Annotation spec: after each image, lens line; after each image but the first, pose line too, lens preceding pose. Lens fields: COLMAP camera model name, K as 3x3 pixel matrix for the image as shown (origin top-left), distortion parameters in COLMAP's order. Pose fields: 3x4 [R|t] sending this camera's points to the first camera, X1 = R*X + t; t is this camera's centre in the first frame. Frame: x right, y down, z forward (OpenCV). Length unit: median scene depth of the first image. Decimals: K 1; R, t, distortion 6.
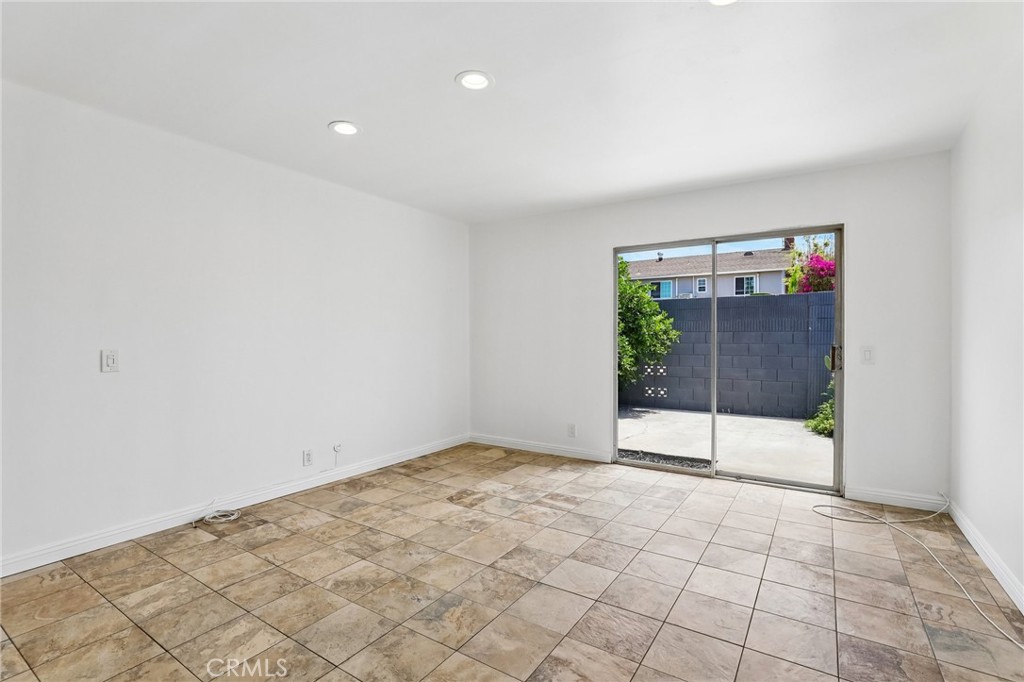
lens RADIAL K [[471.2, 0, 517.4], [0, 471.2, 341.4], [0, 0, 1]] dist [-0.000558, 0.001518]
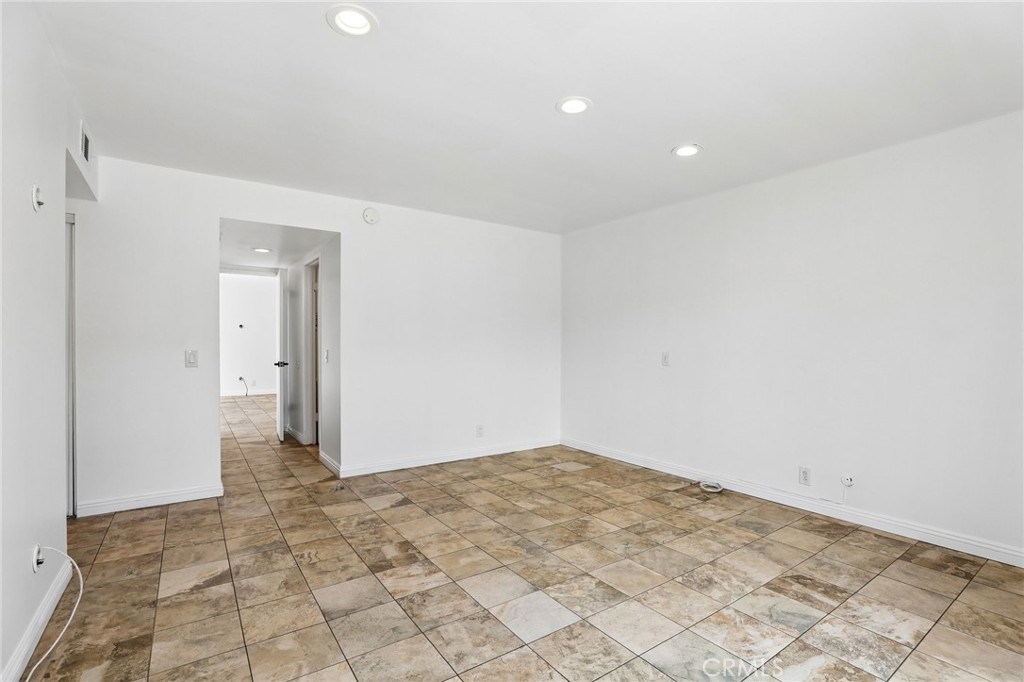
lens RADIAL K [[471.2, 0, 517.3], [0, 471.2, 343.0], [0, 0, 1]] dist [-0.000558, 0.001518]
pose [[-0.360253, -0.007172, -0.932827, 0.759446], [-0.008195, 0.999956, -0.004523, -0.002002], [0.932819, 0.006015, -0.360296, 1.004716]]
